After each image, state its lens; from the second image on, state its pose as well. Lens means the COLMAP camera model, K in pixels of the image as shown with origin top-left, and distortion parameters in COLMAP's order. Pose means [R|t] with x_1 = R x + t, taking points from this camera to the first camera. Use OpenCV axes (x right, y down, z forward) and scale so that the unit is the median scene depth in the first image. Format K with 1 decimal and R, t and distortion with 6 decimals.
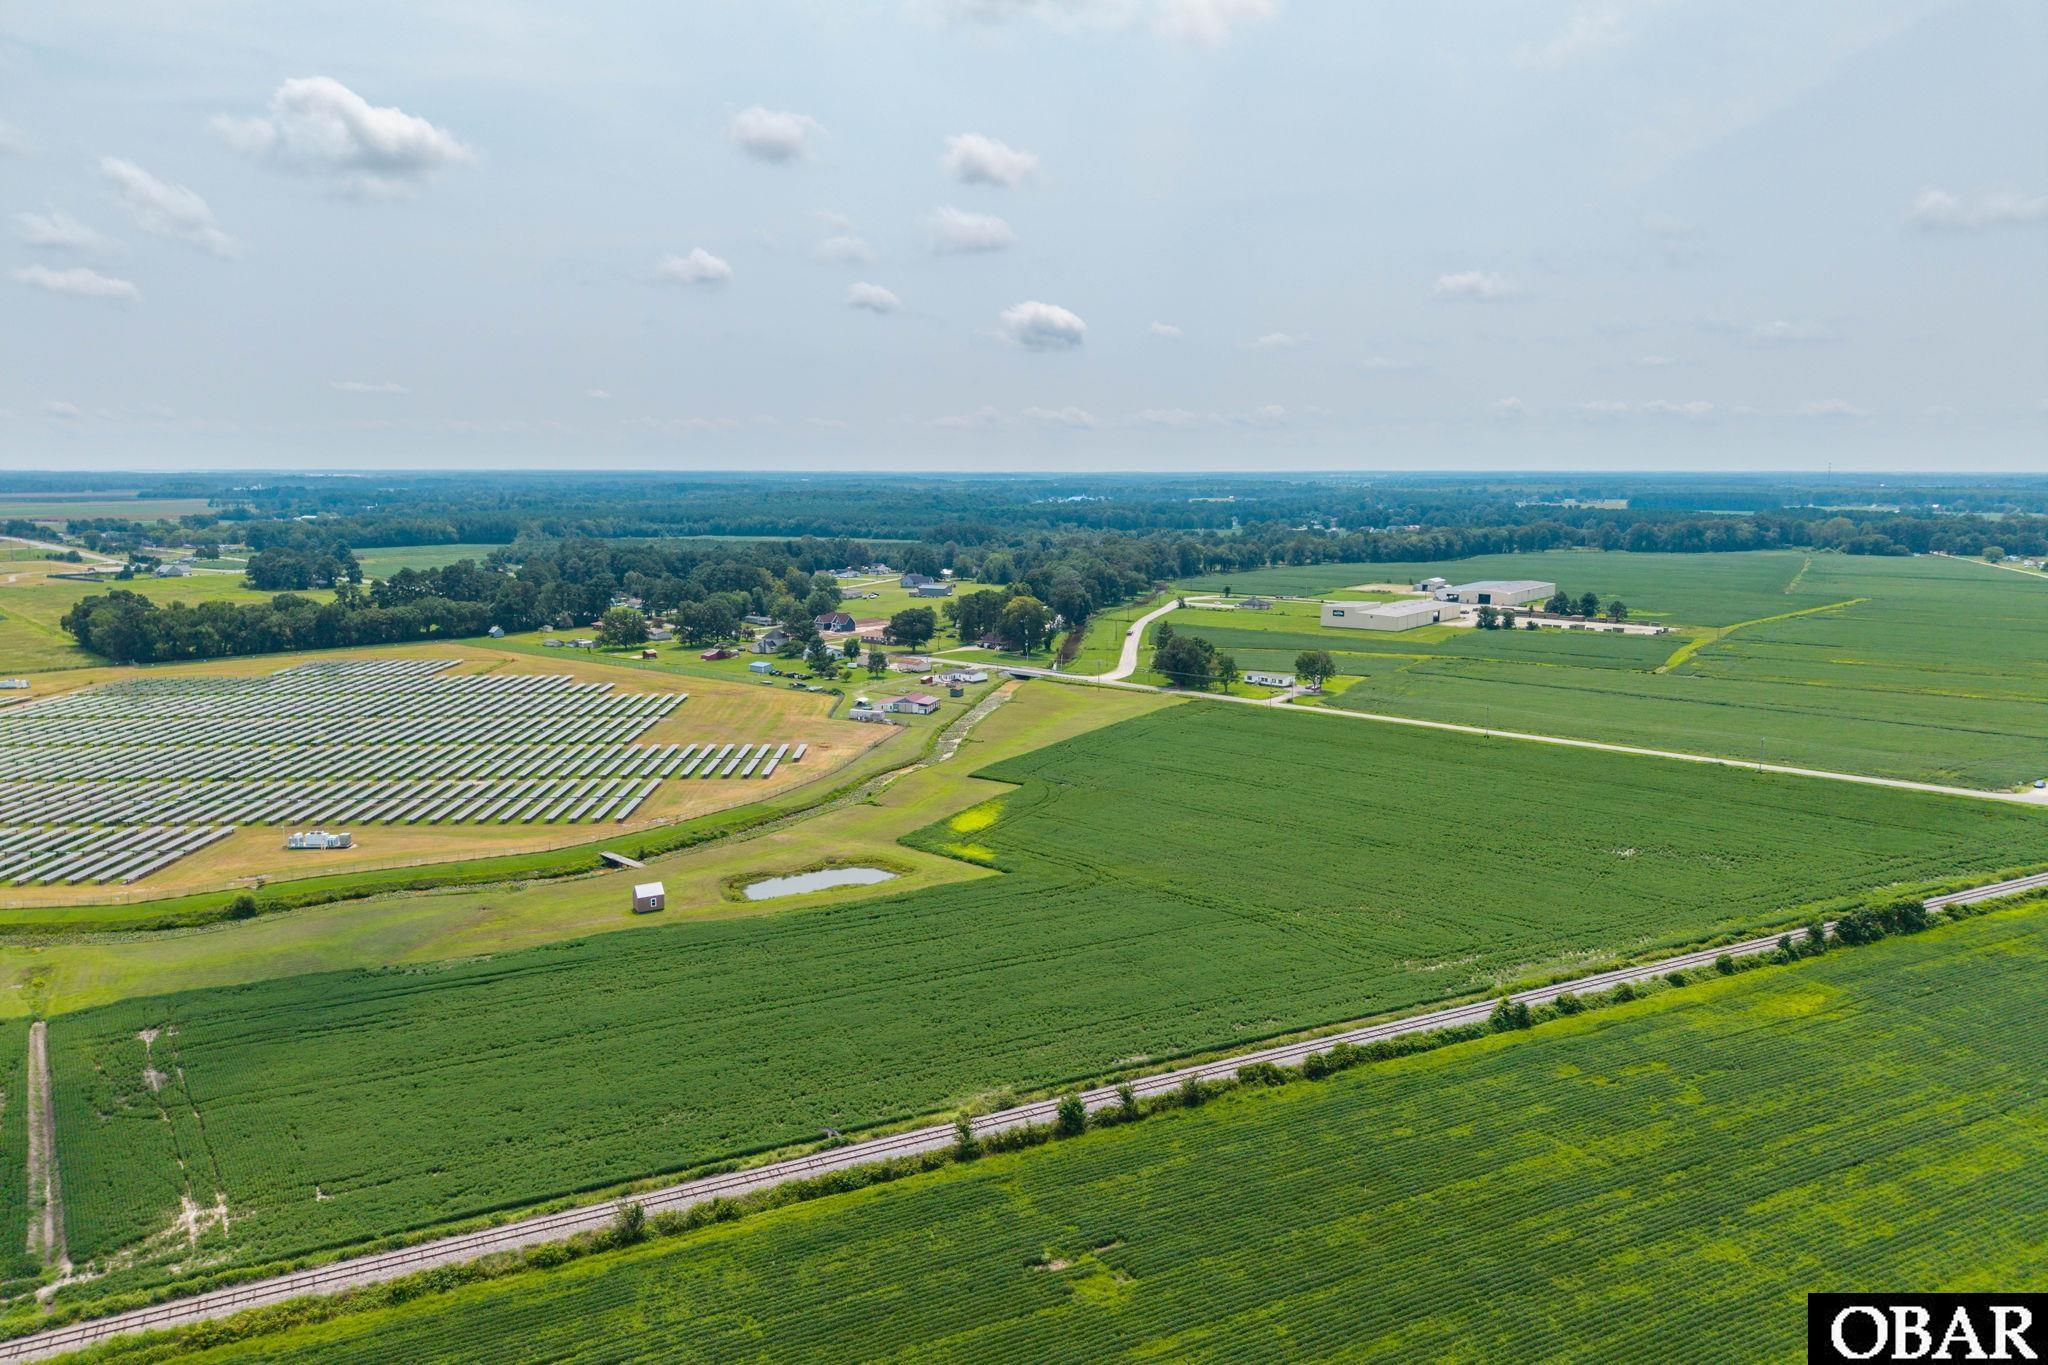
lens RADIAL K [[1397.6, 0, 1033.5], [0, 1397.6, 659.0], [0, 0, 1]] dist [0.007756, 0.002023]
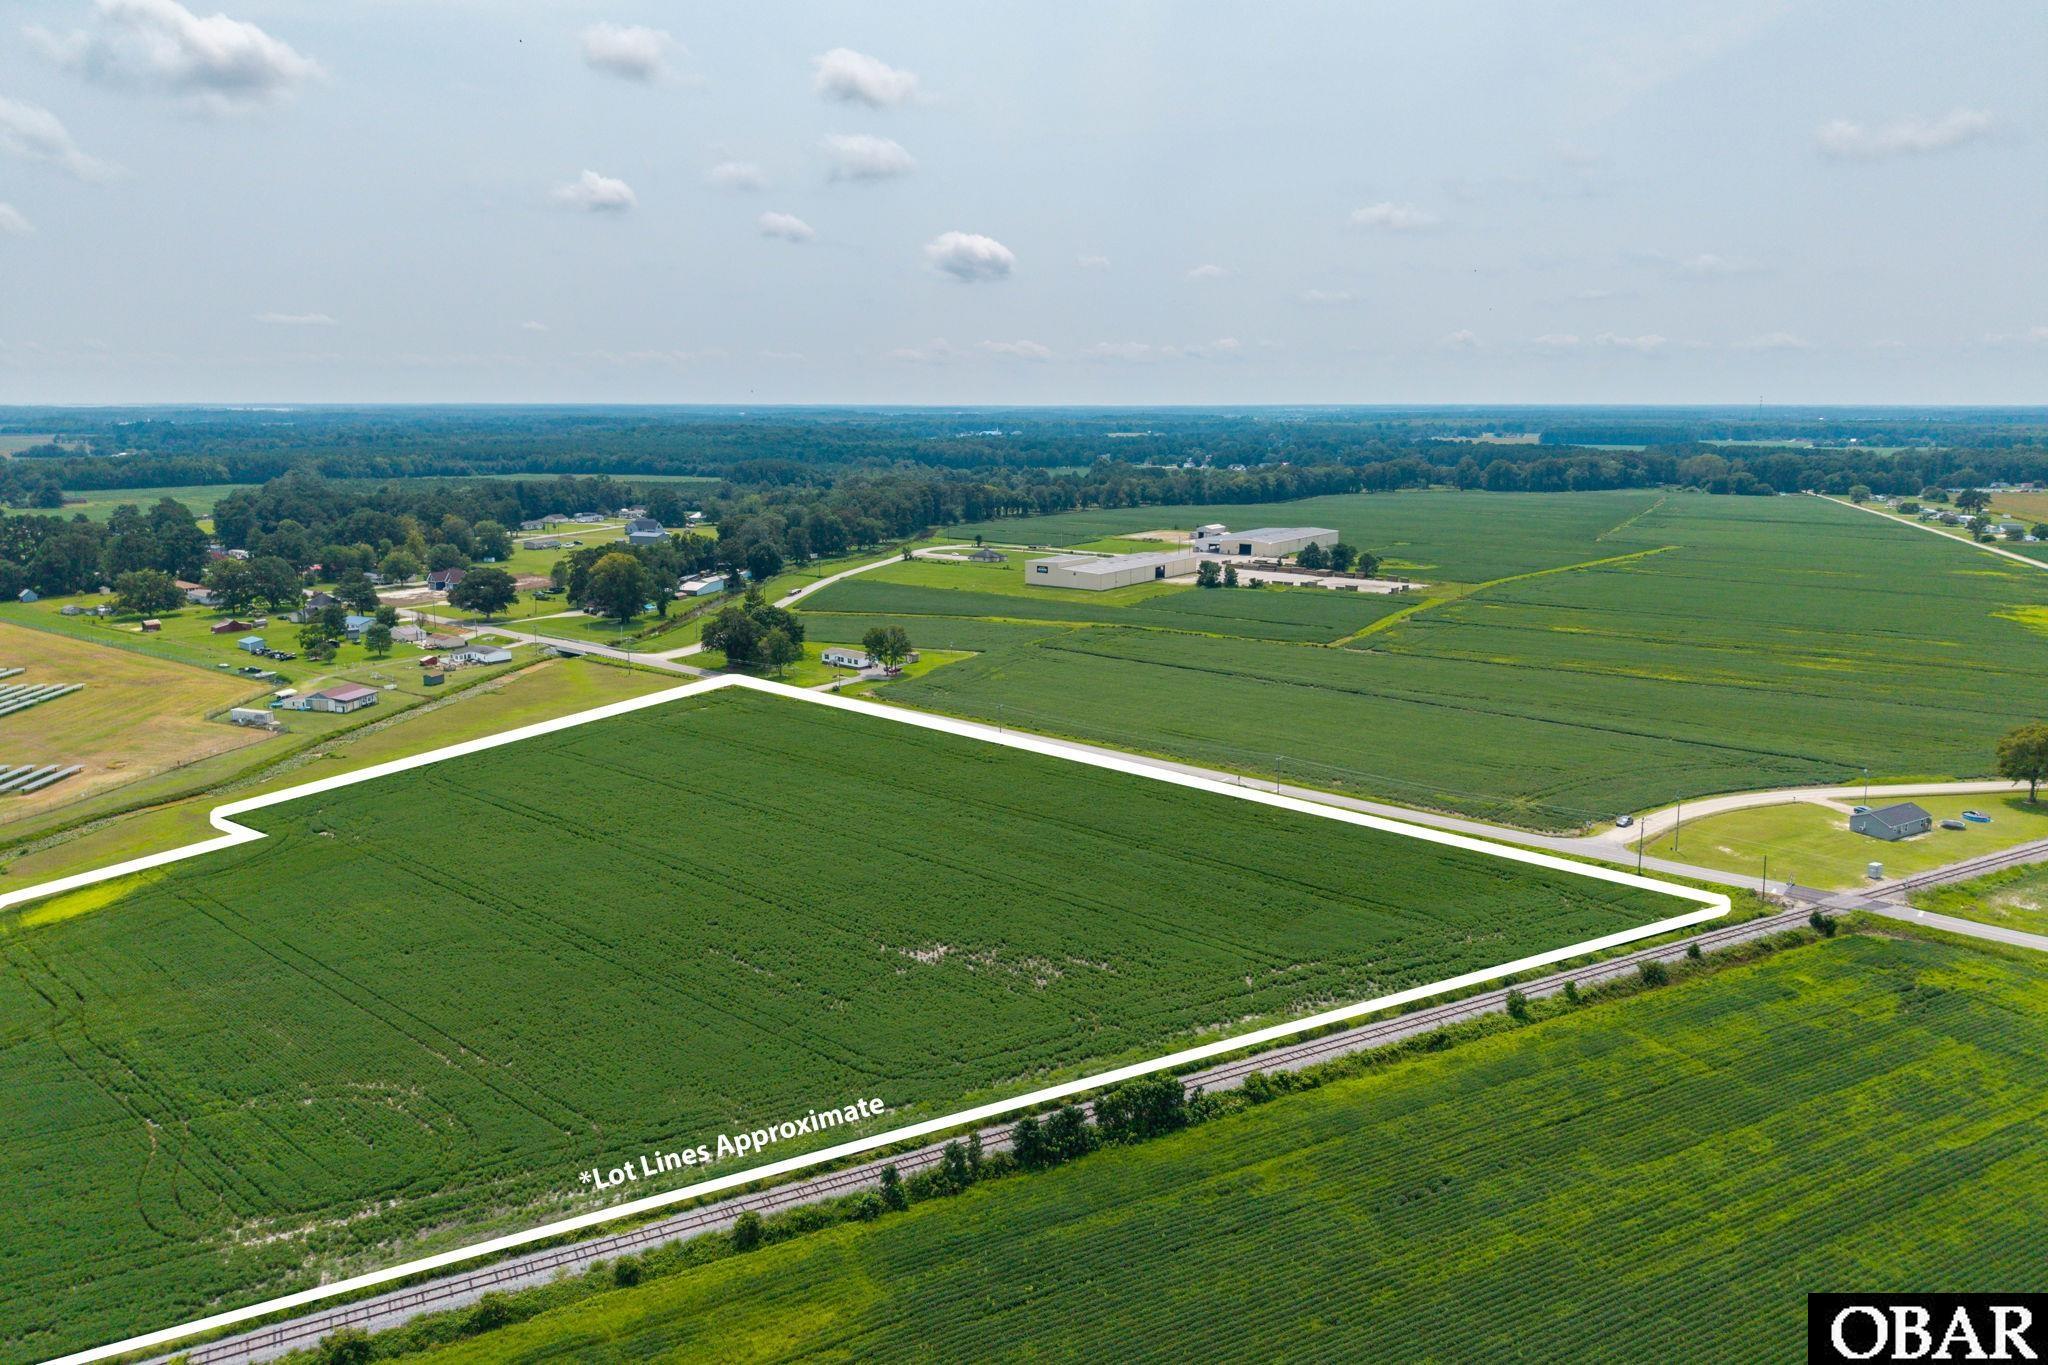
lens RADIAL K [[1433.6, 0, 1028.2], [0, 1433.6, 534.8], [0, 0, 1]] dist [0.002798, 0.000852]
pose [[0.999558, -0.002978, 0.029571, 0.105682], [0.004243, 0.999074, -0.042817, -0.009053], [-0.029416, 0.042923, 0.998645, 0.066696]]
